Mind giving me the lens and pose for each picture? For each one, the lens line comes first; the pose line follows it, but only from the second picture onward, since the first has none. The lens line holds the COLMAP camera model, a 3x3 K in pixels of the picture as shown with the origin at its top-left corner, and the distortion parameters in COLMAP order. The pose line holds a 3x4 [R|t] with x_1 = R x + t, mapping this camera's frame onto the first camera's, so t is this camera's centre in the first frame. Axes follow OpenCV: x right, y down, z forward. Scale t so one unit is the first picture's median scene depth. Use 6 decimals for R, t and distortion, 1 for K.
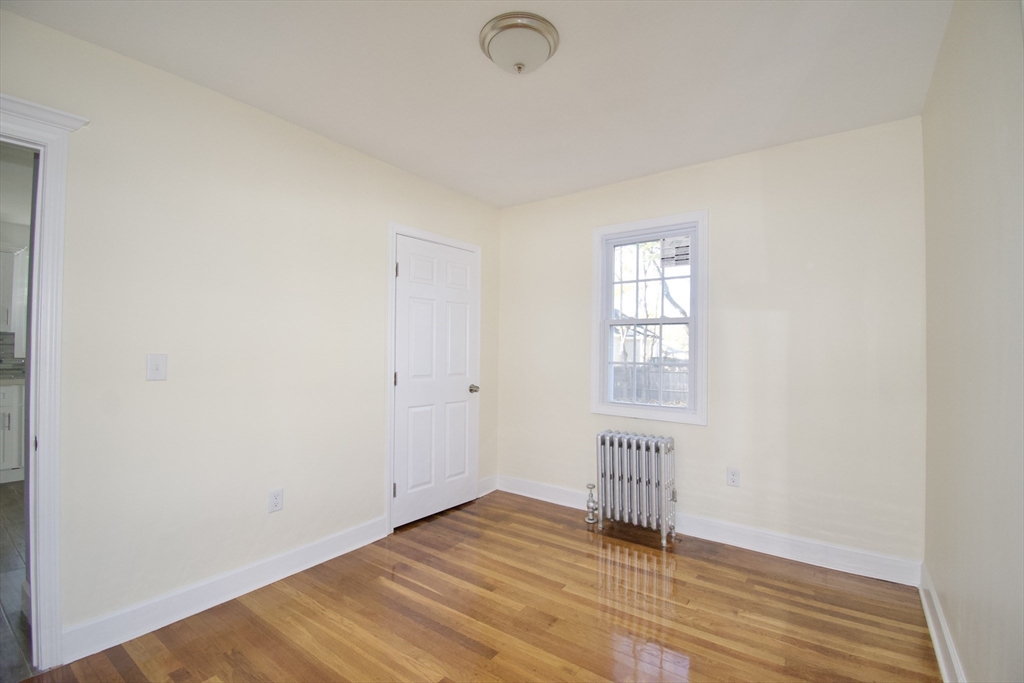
lens RADIAL K [[458.2, 0, 520.2], [0, 458.2, 341.6], [0, 0, 1]] dist [0.023249, -0.026271]
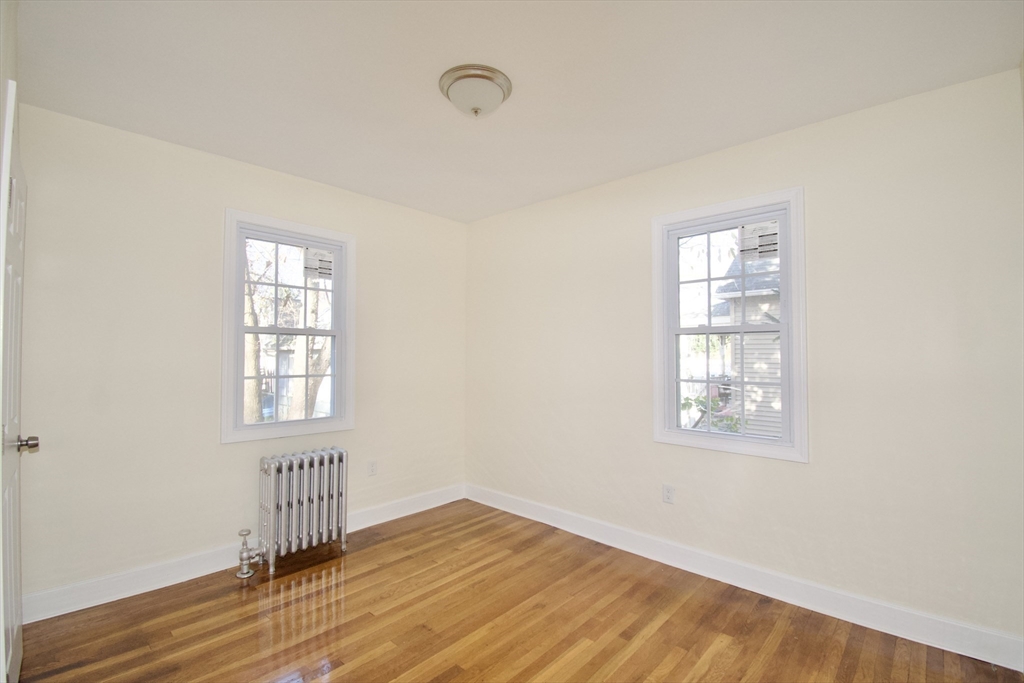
lens RADIAL K [[458.2, 0, 520.2], [0, 458.2, 341.6], [0, 0, 1]] dist [0.023249, -0.026271]
pose [[0.116397, 0.029035, 0.992778, -0.678313], [-0.012655, 0.999535, -0.027749, -0.002451], [-0.993122, -0.009333, 0.116711, 0.487138]]
